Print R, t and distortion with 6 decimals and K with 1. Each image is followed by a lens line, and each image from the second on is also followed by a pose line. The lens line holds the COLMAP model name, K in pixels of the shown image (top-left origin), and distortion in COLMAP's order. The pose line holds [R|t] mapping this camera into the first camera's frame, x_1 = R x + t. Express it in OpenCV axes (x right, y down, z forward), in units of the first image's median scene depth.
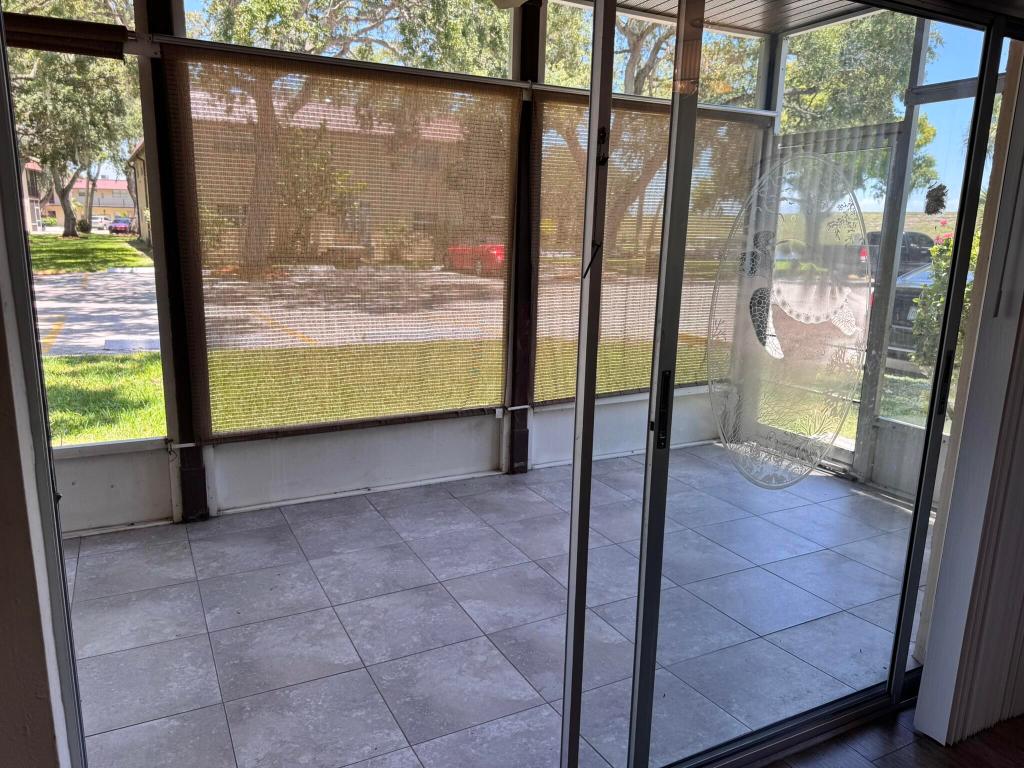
lens RADIAL K [[729.3, 0, 512.0], [0, 729.3, 384.0], [0, 0, 1]] dist [0.024576, -0.003302]
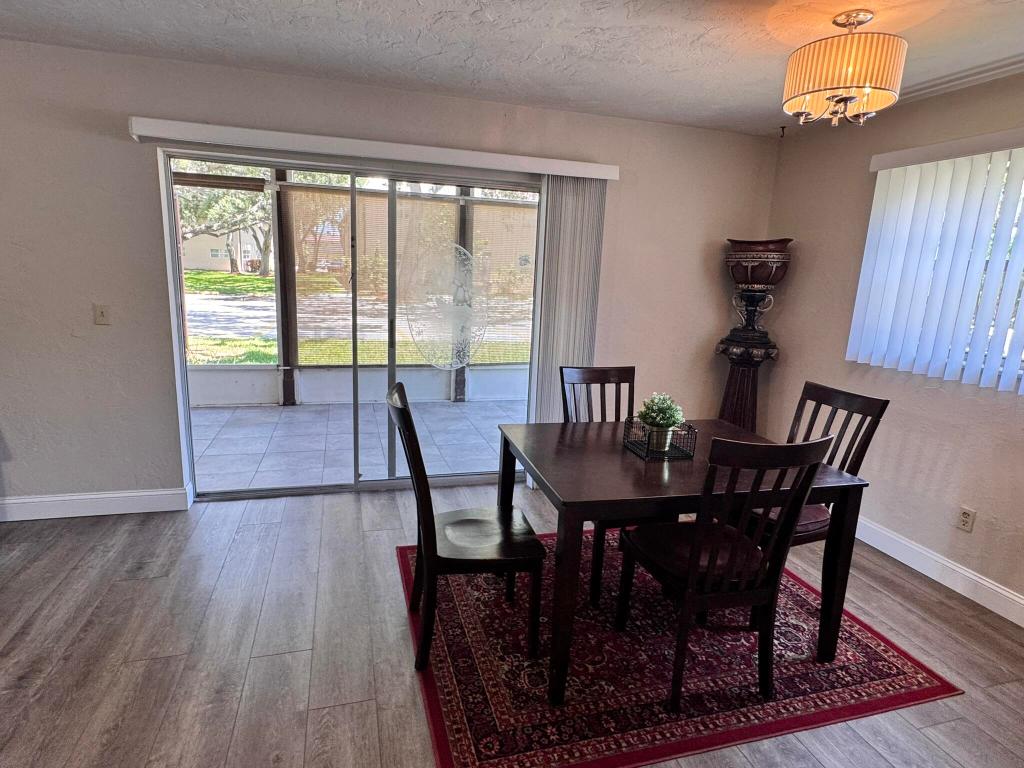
lens RADIAL K [[567.4, 0, 512.0], [0, 567.4, 384.0], [0, 0, 1]] dist [0.003096, 0.000473]
pose [[0.980982, 0.058561, -0.185056, 0.456209], [-0.061580, 0.998046, -0.010601, 0.095035], [0.184074, 0.021795, 0.982671, -0.446756]]
